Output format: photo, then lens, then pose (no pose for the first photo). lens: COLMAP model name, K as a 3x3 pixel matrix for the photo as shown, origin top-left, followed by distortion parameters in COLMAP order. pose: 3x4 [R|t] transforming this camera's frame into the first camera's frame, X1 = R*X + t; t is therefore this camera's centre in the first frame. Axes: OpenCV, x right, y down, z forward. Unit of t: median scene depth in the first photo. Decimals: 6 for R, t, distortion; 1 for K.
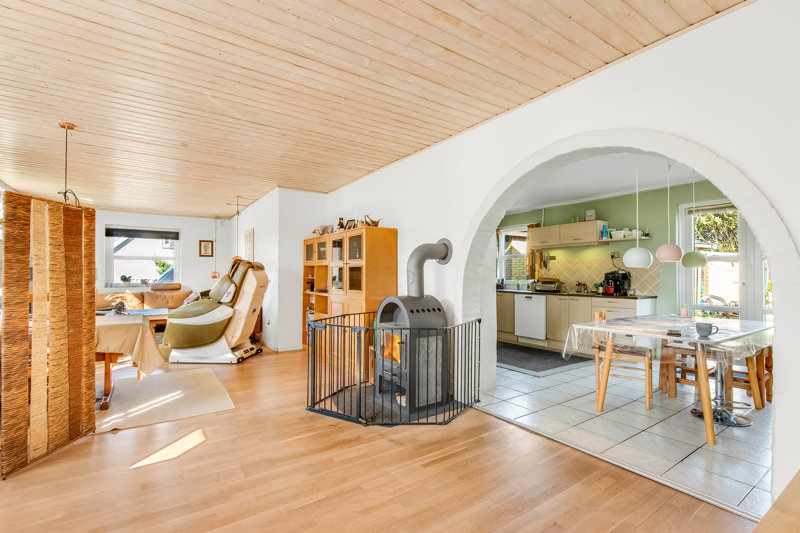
lens RADIAL K [[364.5, 0, 397.6], [0, 364.5, 270.5], [0, 0, 1]] dist [-0.020312, -0.000311]
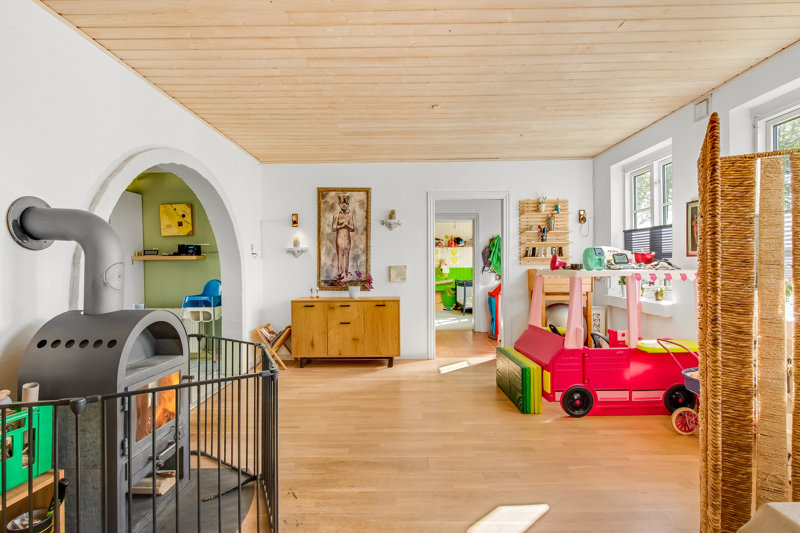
lens RADIAL K [[387.1, 0, 401.0], [0, 387.1, 266.6], [0, 0, 1]] dist [-0.000684, -0.000015]
pose [[-0.825581, -0.000141, 0.564283, -0.908326], [-0.004879, 0.999964, -0.006888, 0.008457], [-0.564262, -0.008440, -0.825552, 1.807590]]
